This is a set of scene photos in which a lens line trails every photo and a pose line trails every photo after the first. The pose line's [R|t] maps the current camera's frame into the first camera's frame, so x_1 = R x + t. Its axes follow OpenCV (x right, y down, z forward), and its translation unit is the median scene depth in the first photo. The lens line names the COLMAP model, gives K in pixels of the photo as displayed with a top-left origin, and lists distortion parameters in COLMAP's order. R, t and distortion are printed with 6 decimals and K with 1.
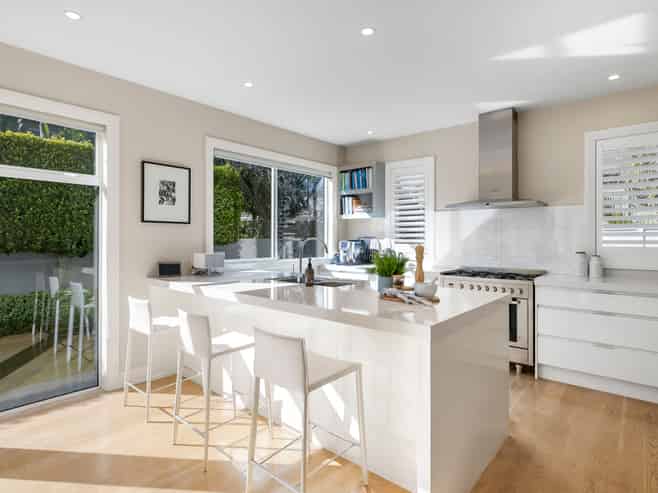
lens RADIAL K [[353.4, 0, 329.3], [0, 353.4, 241.5], [0, 0, 1]] dist [0.024247, 0.000137]
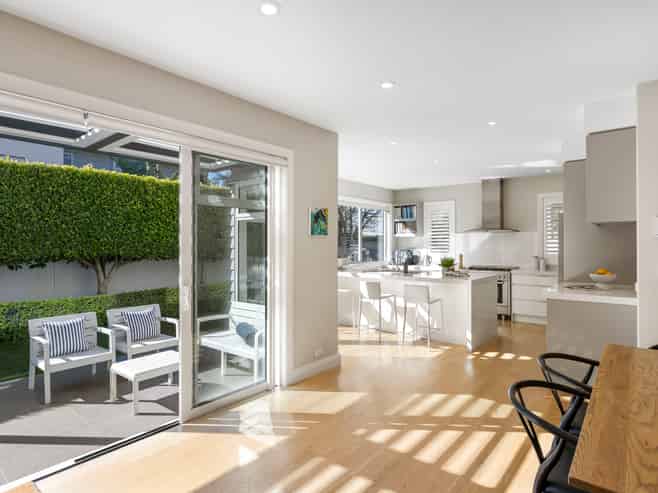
lens RADIAL K [[333.5, 0, 328.7], [0, 333.5, 248.1], [0, 0, 1]] dist [-0.002056, 0.000032]
pose [[0.999647, -0.006137, -0.025859, -0.293100], [0.006211, 0.999977, 0.002797, -0.023071], [0.025842, -0.002957, 0.999662, -0.664154]]
